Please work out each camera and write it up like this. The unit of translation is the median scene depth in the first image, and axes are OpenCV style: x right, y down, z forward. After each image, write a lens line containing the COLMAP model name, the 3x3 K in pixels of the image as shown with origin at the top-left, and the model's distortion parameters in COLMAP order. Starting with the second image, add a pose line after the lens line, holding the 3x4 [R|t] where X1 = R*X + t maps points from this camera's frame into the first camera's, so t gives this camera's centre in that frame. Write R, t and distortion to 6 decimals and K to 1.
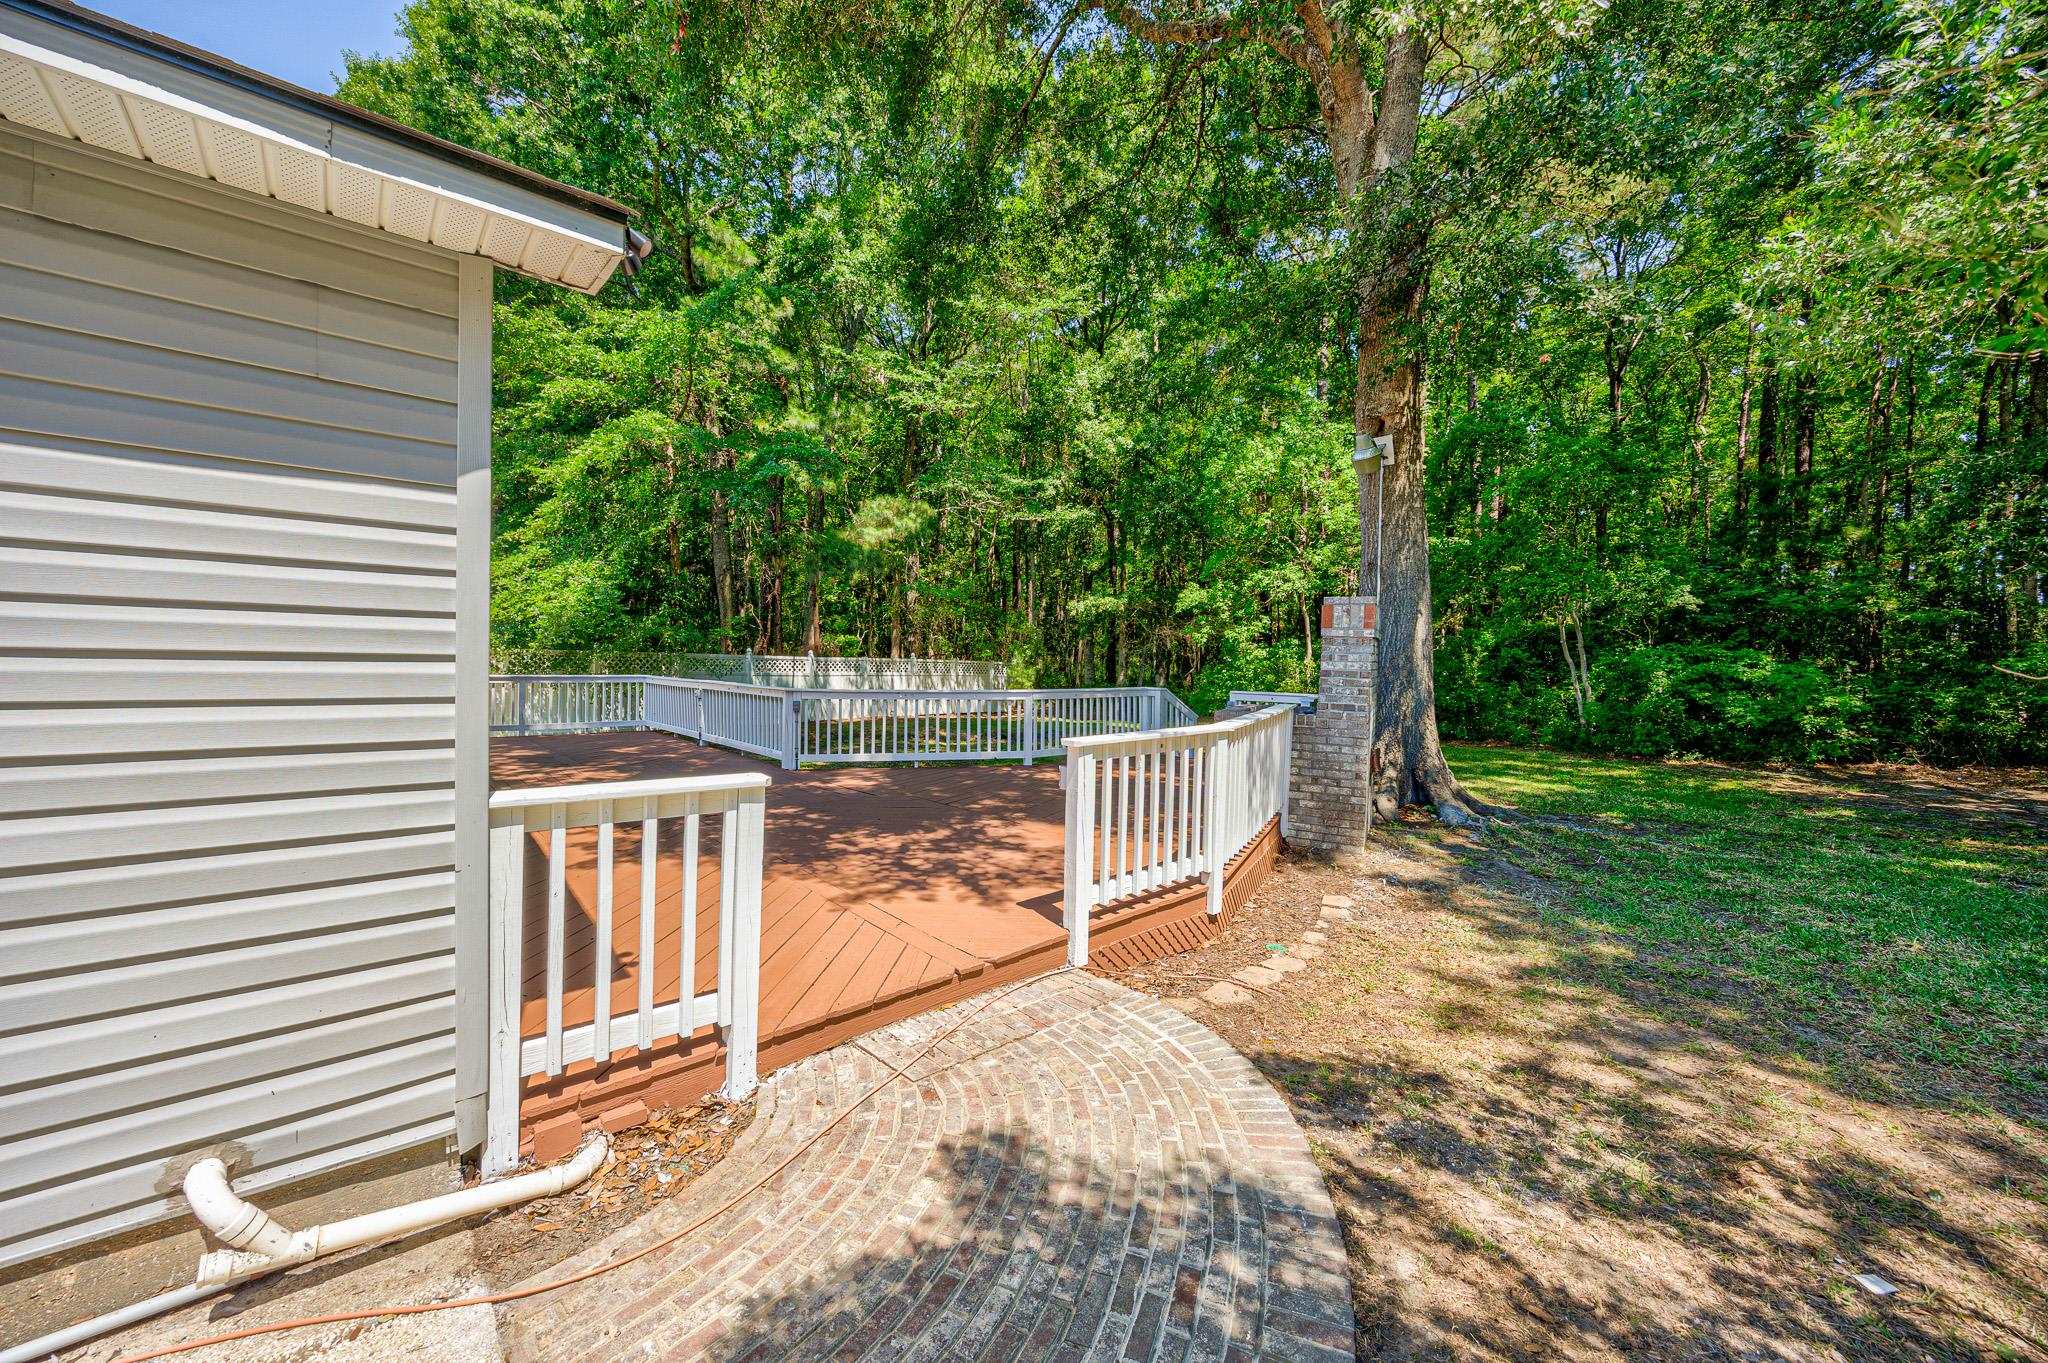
lens RADIAL K [[785.0, 0, 1019.6], [0, 785.0, 677.7], [0, 0, 1]] dist [-0.001492, 0.000076]
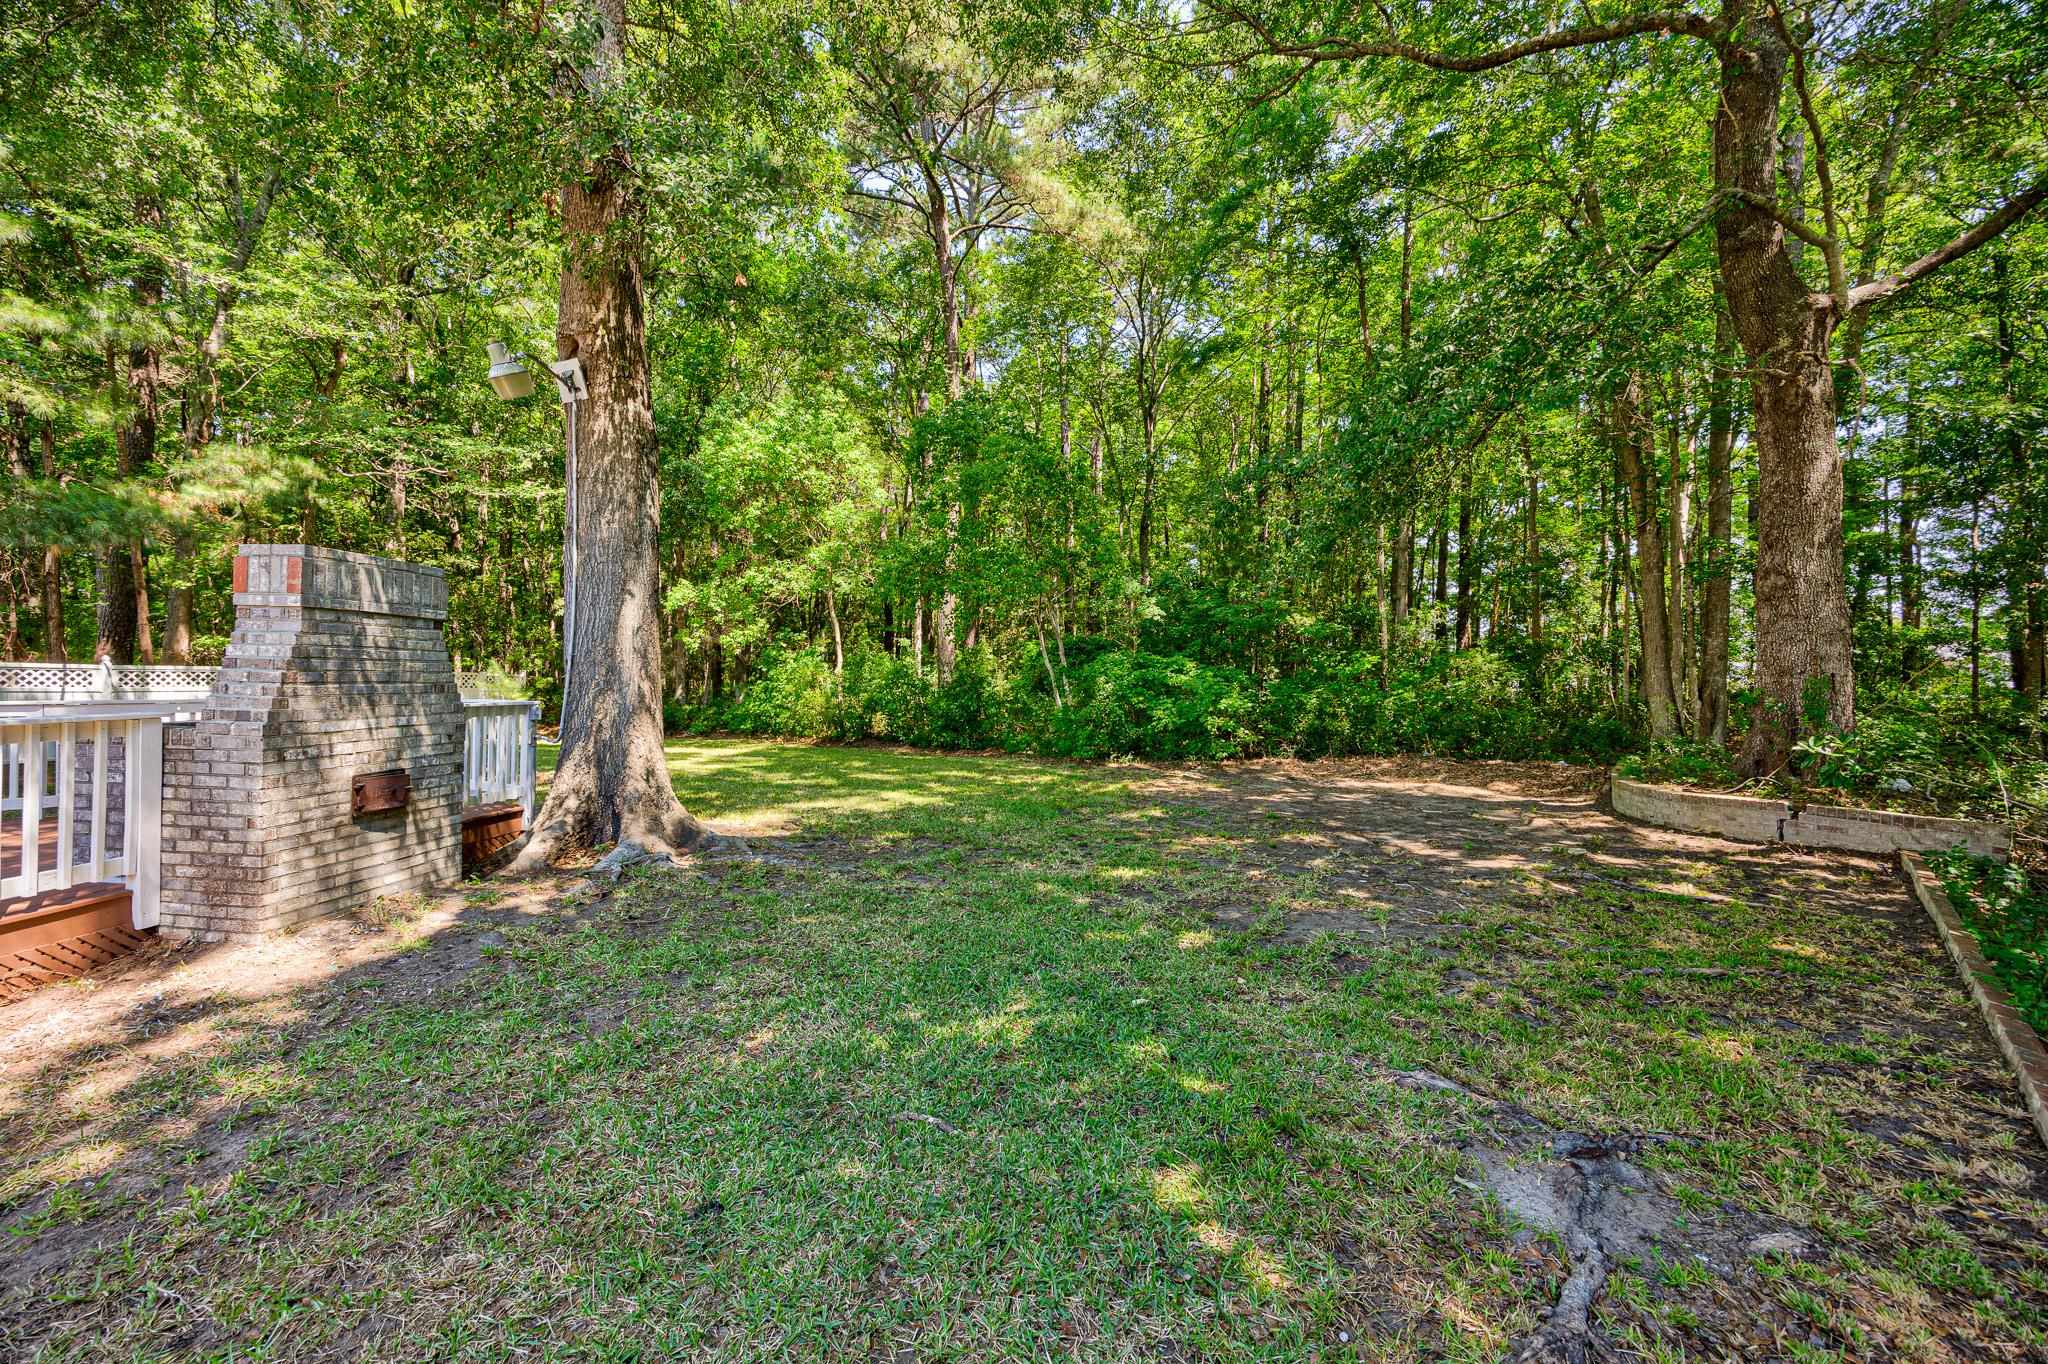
lens RADIAL K [[785.0, 0, 1019.6], [0, 785.0, 678.2], [0, 0, 1]] dist [-0.001492, 0.000076]
pose [[0.933551, -0.002328, 0.358438, 0.472911], [0.009426, 0.999793, -0.018057, 0.015114], [-0.358321, 0.020236, 0.933379, 0.109338]]
